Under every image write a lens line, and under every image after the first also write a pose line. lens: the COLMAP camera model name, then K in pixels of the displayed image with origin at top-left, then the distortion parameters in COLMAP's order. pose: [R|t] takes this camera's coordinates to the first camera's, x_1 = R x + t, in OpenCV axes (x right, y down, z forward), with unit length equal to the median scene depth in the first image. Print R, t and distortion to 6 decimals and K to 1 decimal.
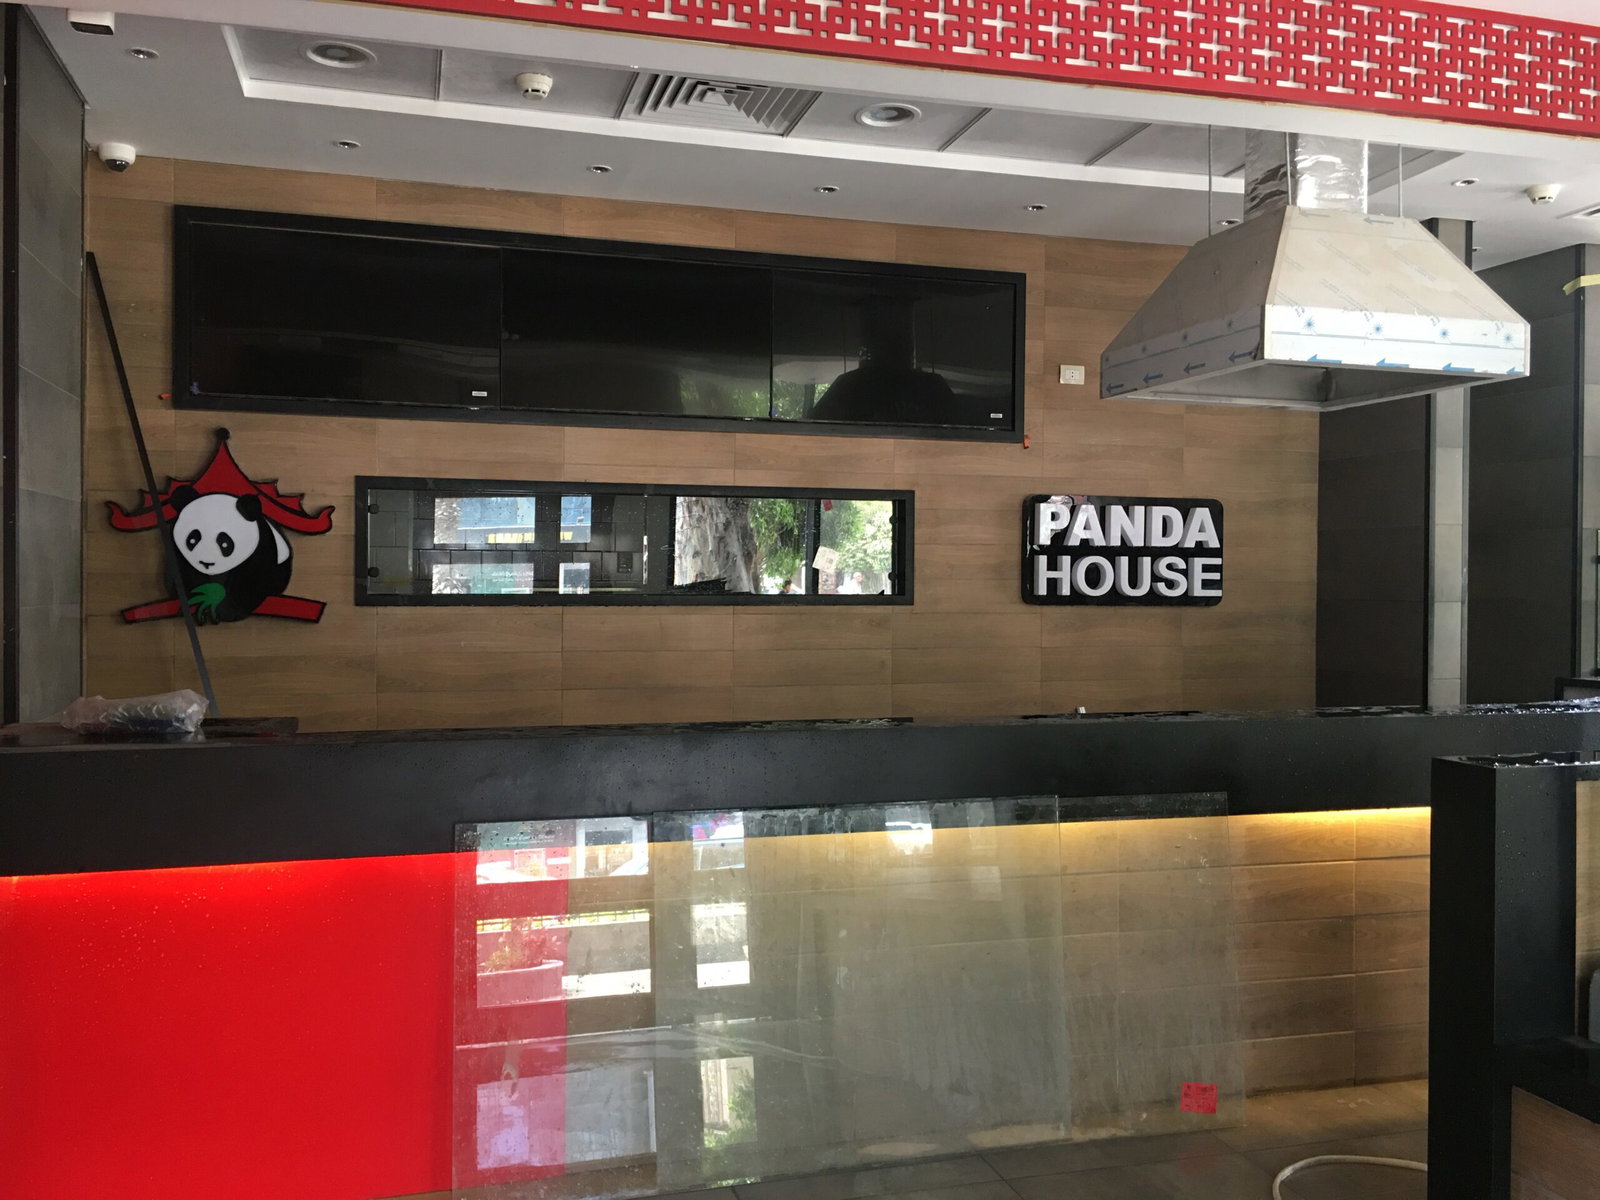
lens RADIAL K [[1359.0, 0, 798.1], [0, 1359.0, 603.0], [0, 0, 1]] dist [0.076642, -0.103093]
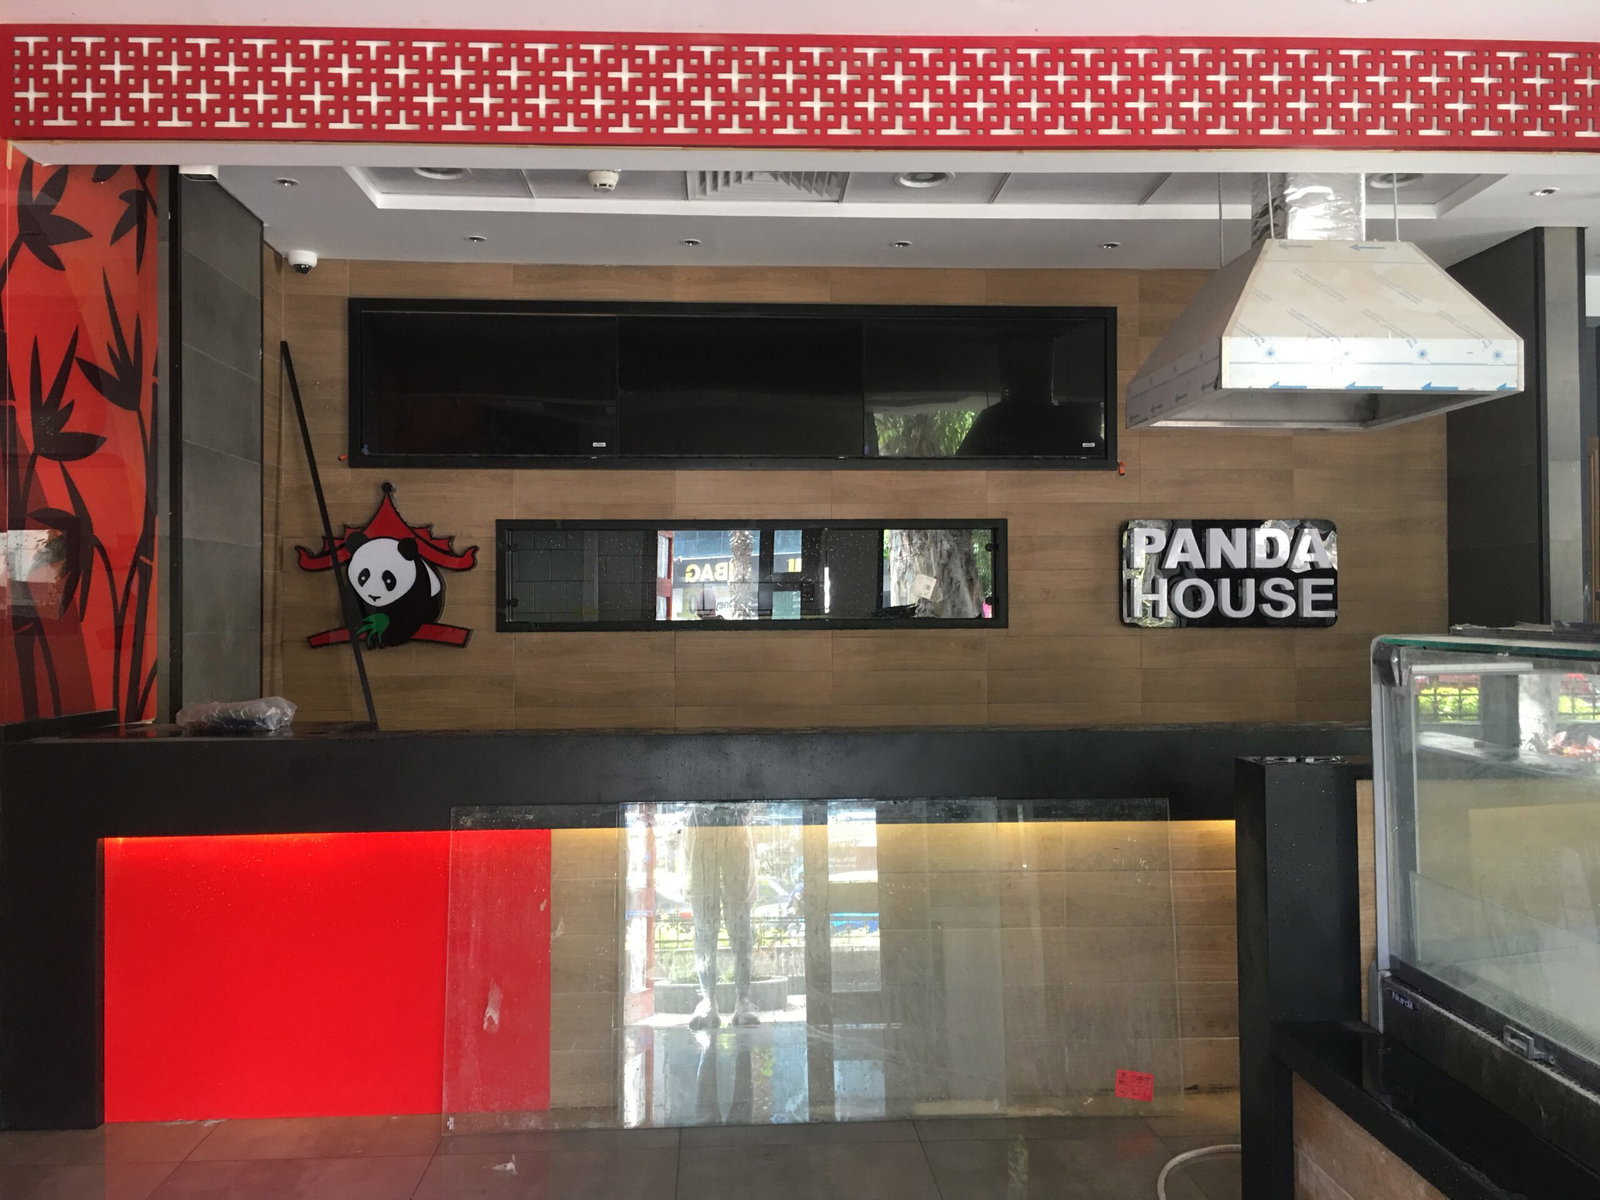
lens RADIAL K [[1359.0, 0, 799.2], [0, 1359.0, 599.5], [0, 0, 1]] dist [0.076642, -0.103093]
pose [[0.974939, -0.012473, -0.222122, 0.186156], [0.006758, 0.999627, -0.026472, 0.007022], [0.222369, 0.024308, 0.974659, -0.067789]]
